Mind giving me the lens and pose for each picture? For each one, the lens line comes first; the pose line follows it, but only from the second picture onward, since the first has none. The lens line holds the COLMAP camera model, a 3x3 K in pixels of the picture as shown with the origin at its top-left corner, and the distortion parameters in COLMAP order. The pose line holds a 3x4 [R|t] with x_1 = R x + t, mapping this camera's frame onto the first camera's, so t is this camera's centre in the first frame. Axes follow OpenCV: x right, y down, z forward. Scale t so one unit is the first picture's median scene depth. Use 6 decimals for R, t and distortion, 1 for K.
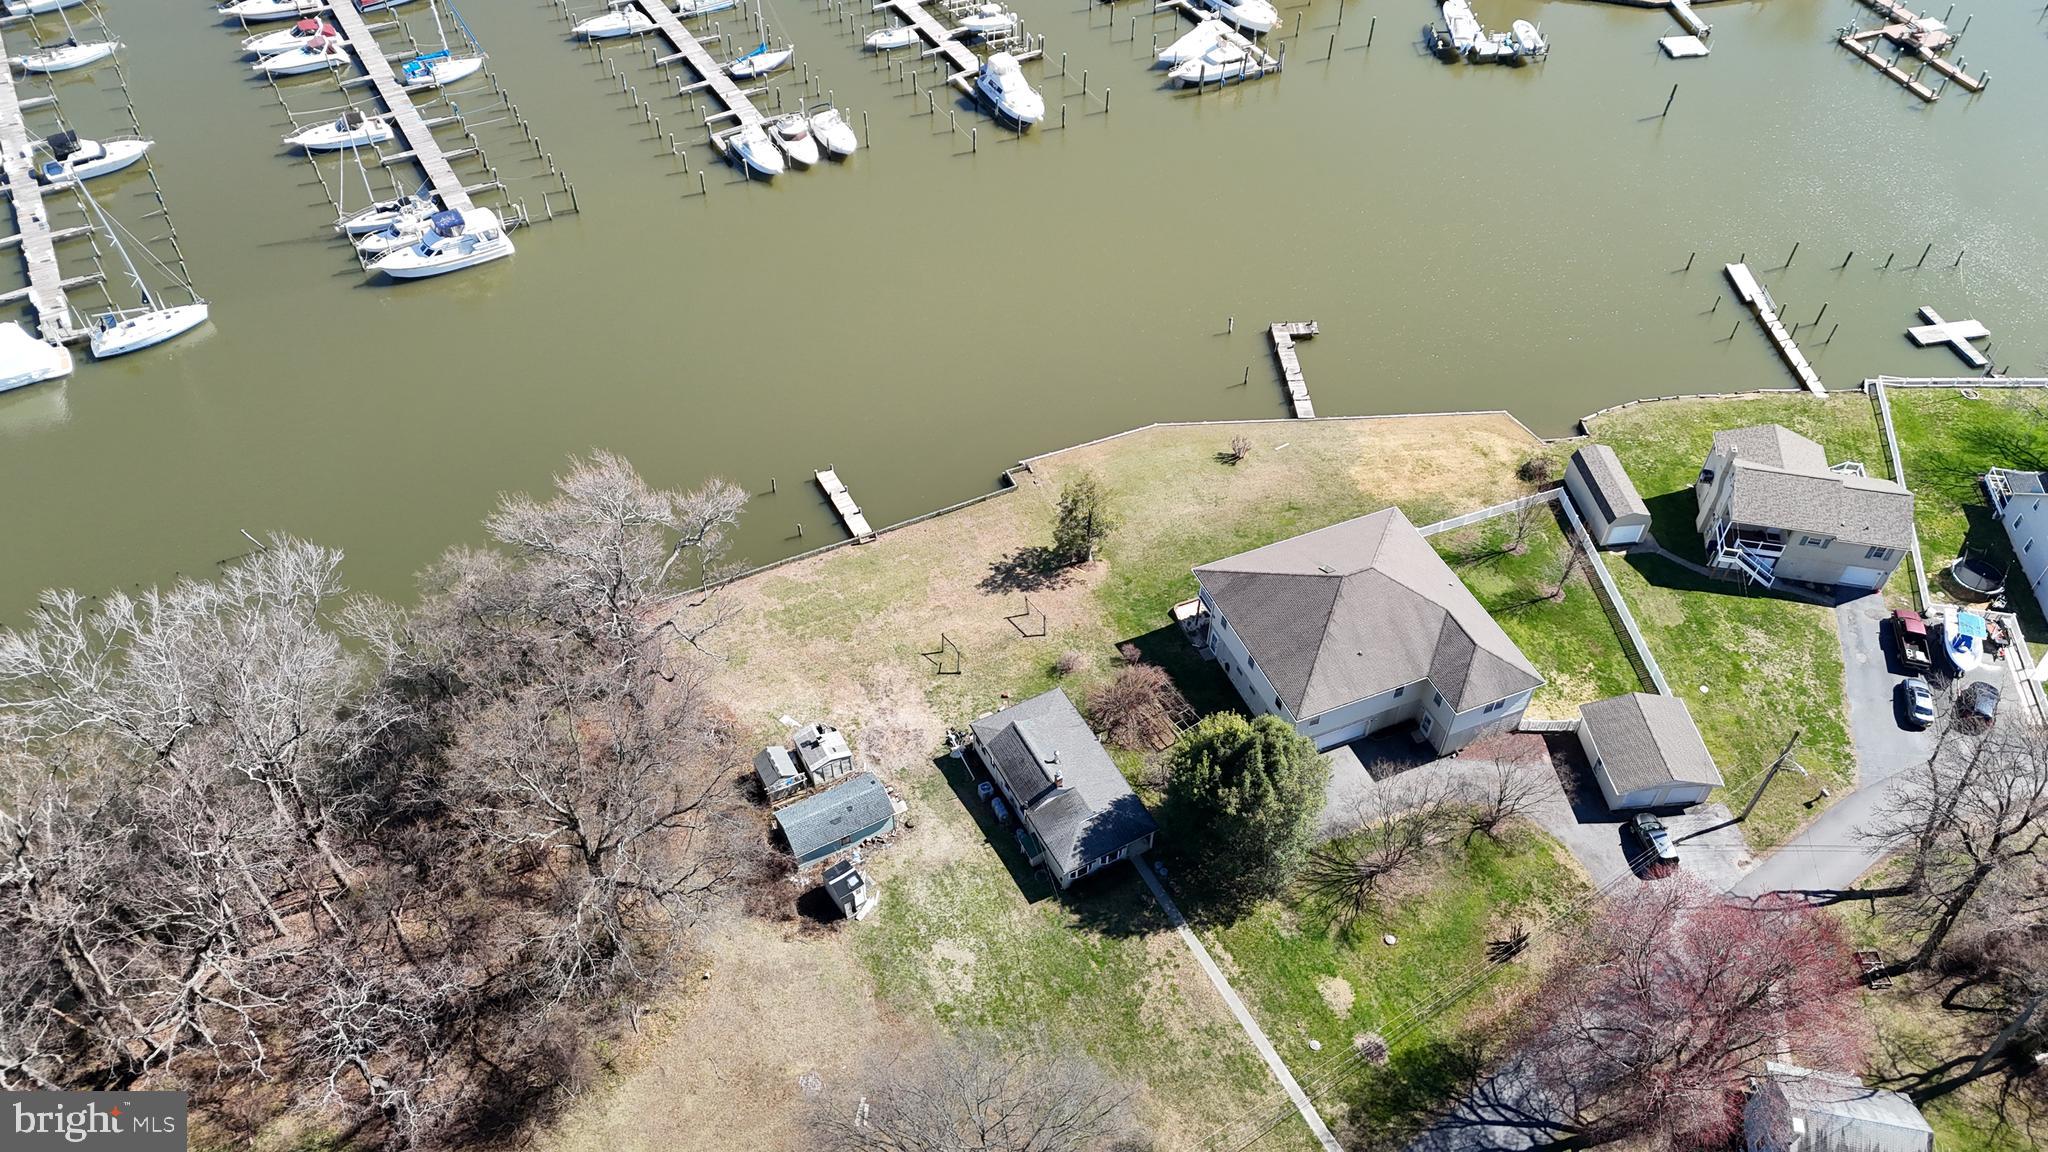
lens RADIAL K [[1507.5, 0, 1029.2], [0, 1507.5, 577.3], [0, 0, 1]] dist [0.070092, -0.061097]
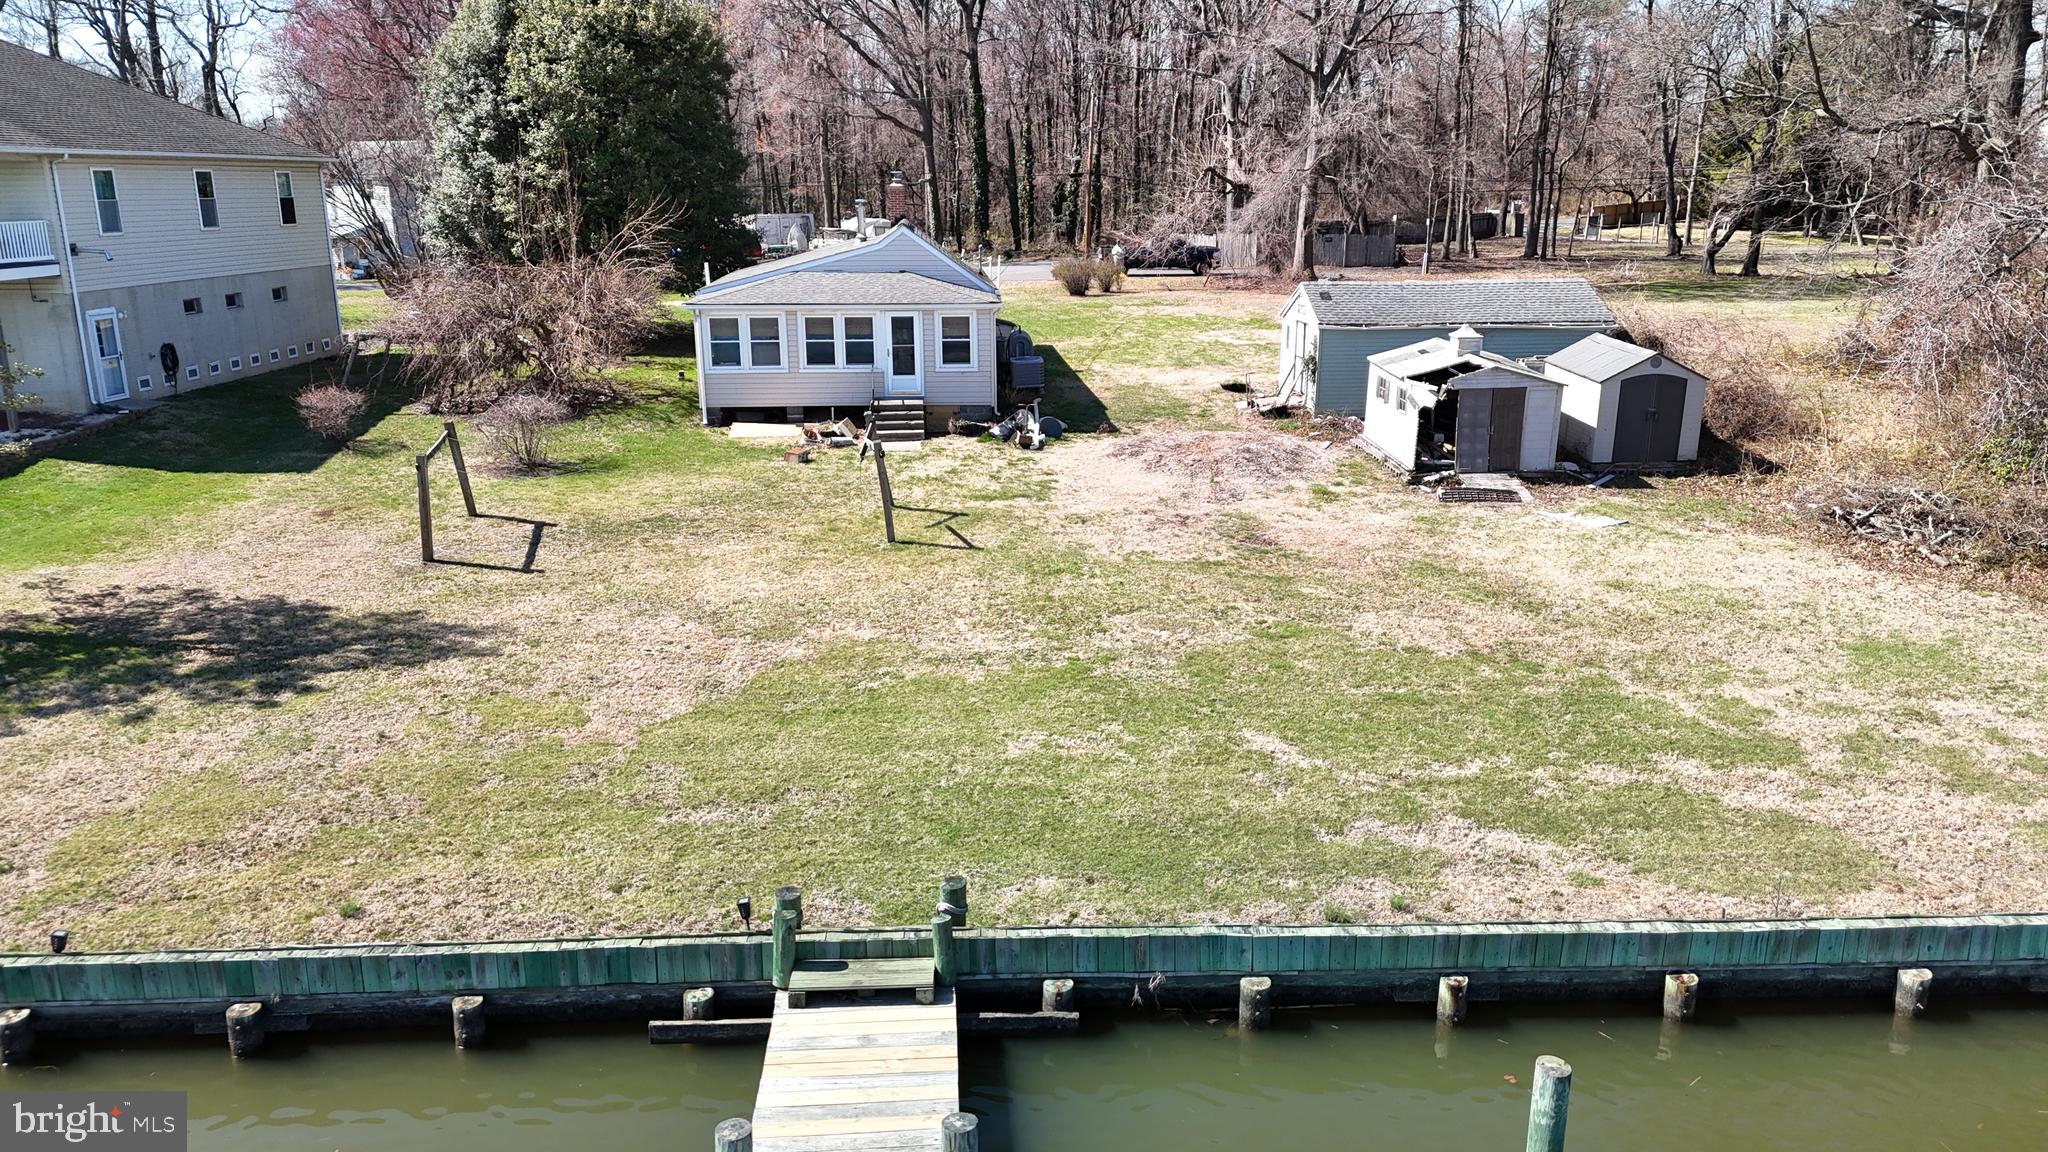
lens RADIAL K [[1493.9, 0, 1029.0], [0, 1493.9, 580.2], [0, 0, 1]] dist [0.087391, -0.084626]
pose [[-0.912406, -0.120119, 0.391264, -0.111231], [0.287811, 0.491383, 0.822014, -0.086620], [-0.291000, 0.862621, -0.413769, 0.728984]]
